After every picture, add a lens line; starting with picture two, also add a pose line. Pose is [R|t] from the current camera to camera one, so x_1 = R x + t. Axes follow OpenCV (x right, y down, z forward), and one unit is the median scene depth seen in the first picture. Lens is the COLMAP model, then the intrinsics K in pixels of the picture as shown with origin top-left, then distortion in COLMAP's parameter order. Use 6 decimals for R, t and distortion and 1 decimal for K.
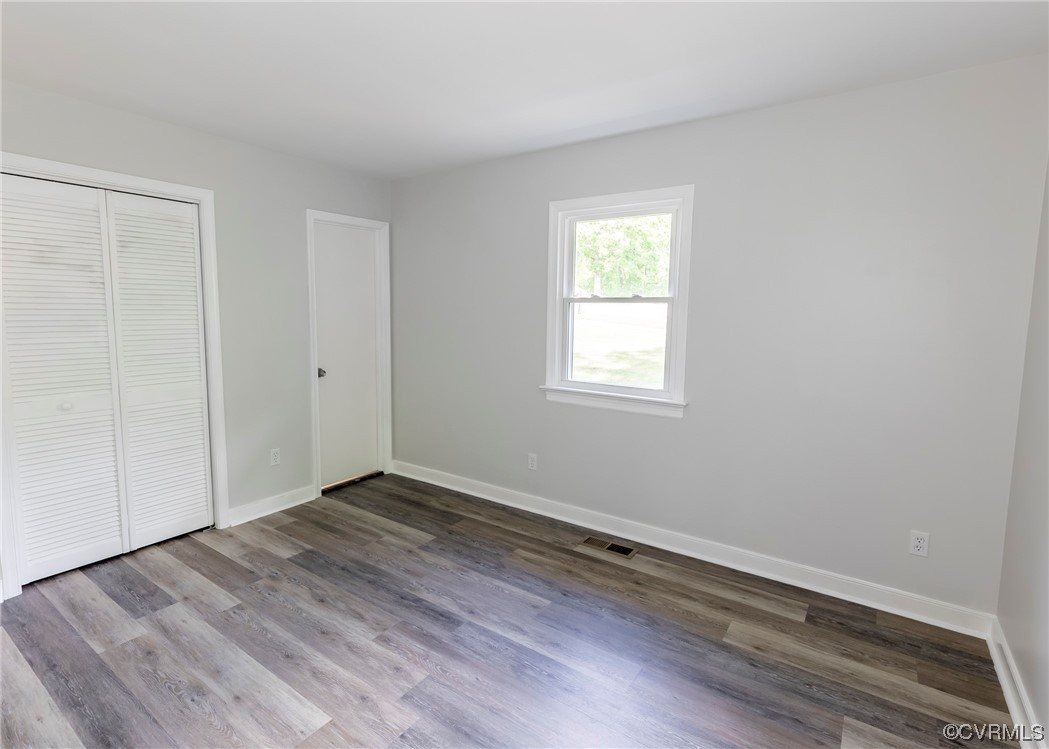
lens RADIAL K [[505.6, 0, 528.1], [0, 505.6, 370.9], [0, 0, 1]] dist [0.008103, -0.001802]
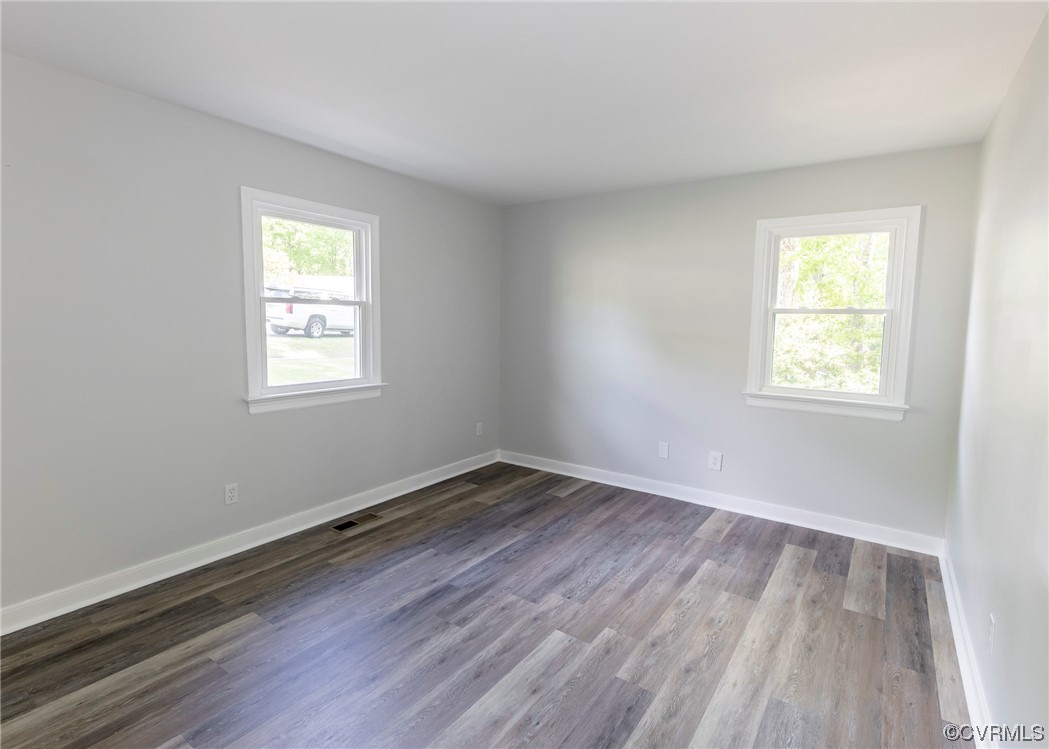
lens RADIAL K [[505.6, 0, 533.1], [0, 505.6, 375.9], [0, 0, 1]] dist [0.008103, -0.001802]
pose [[0.015477, -0.126435, 0.991854, -0.946606], [0.101948, 0.987003, 0.124226, -0.076443], [-0.994669, 0.099195, 0.028166, 0.566605]]
